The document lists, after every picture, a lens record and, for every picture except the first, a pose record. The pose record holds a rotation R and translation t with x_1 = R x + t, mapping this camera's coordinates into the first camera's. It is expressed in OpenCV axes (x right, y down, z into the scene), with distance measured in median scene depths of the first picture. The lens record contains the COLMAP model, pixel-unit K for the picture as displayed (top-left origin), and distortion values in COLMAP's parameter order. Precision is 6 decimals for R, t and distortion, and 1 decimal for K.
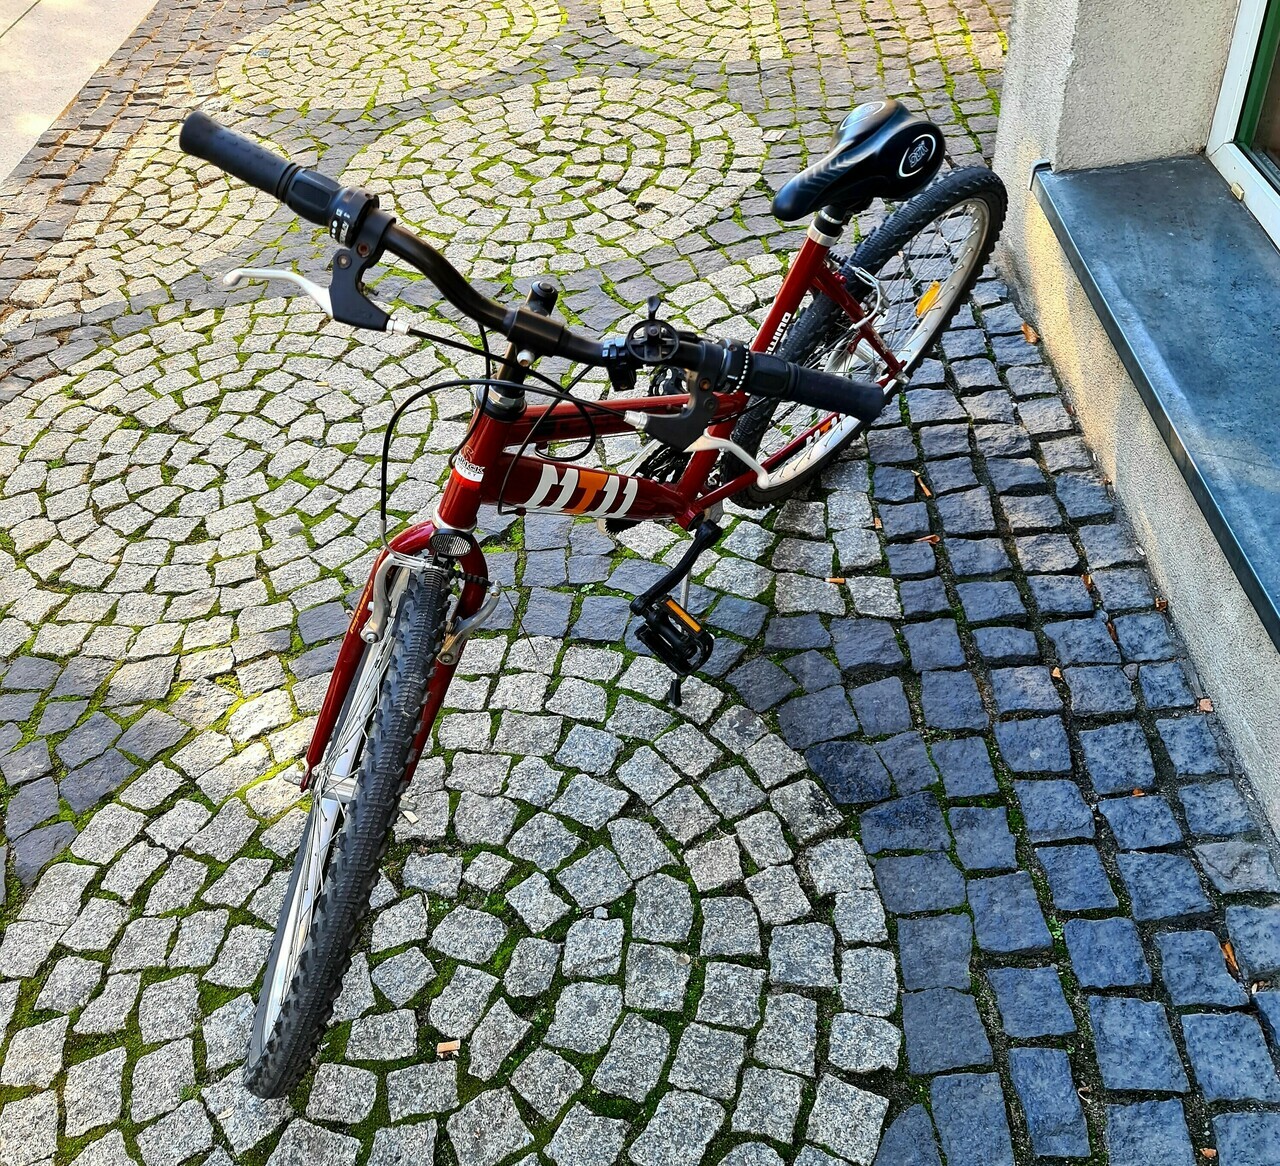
lens RADIAL K [[1214.1, 0, 676.3], [0, 1214.1, 584.5], [0, 0, 1]] dist [0.055625, -0.001908]
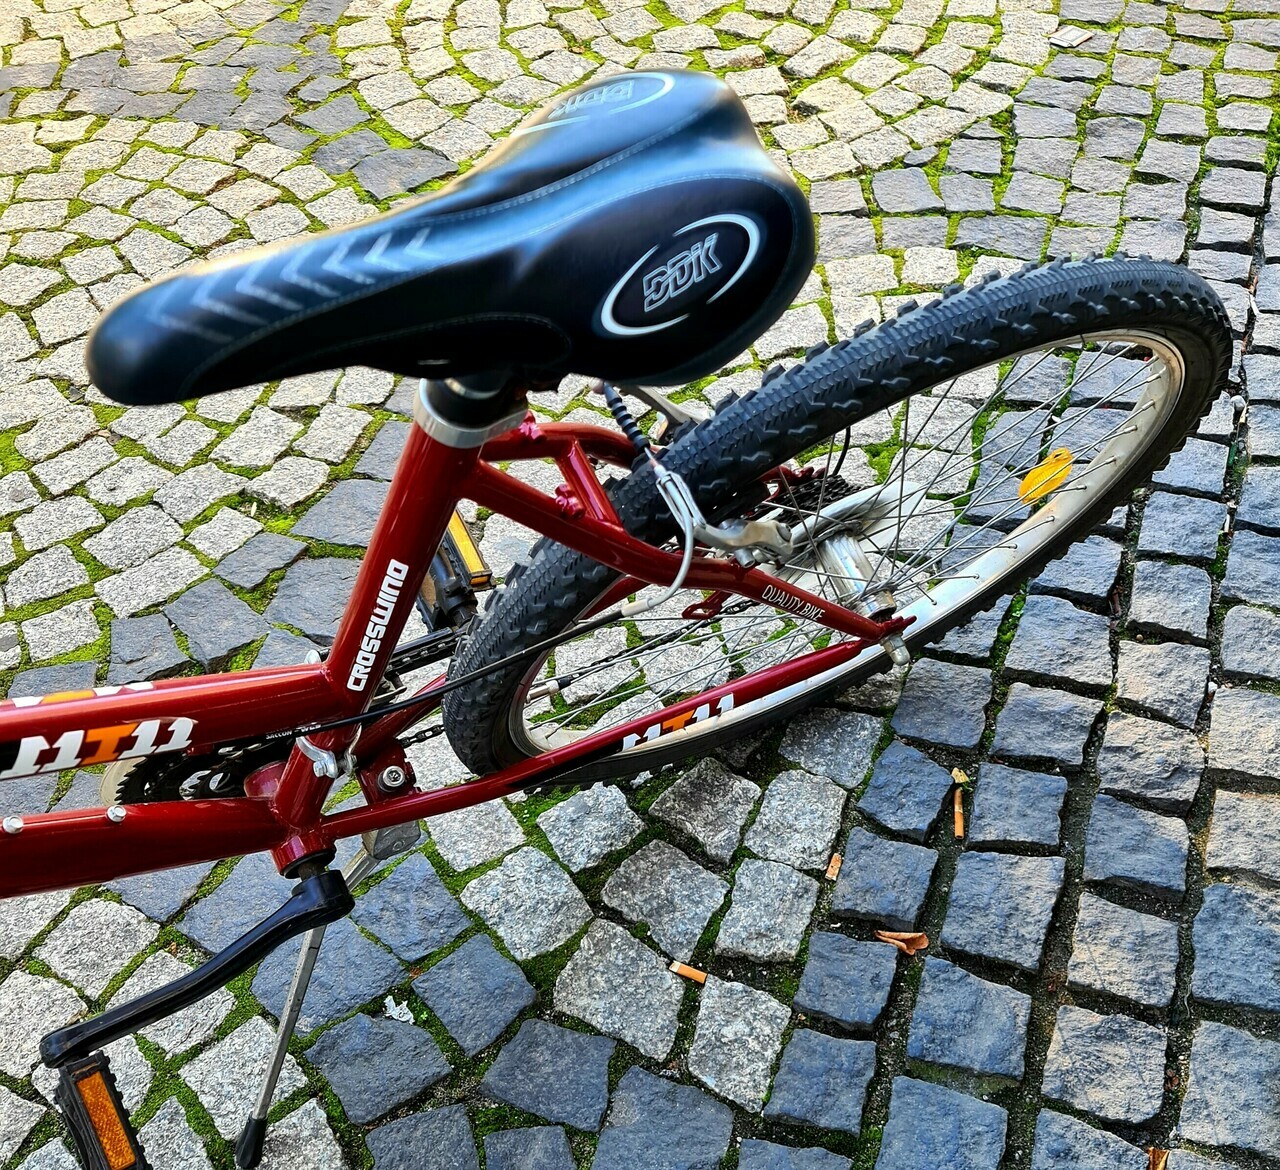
lens RADIAL K [[1408.1, 0, 782.1], [0, 1408.1, 666.7], [0, 0, 1]] dist [0.027230, 0.039328]
pose [[0.947840, 0.286462, -0.139782, 0.187267], [-0.267539, 0.953373, 0.139651, -0.191324], [0.173269, -0.094970, 0.980285, 0.386403]]
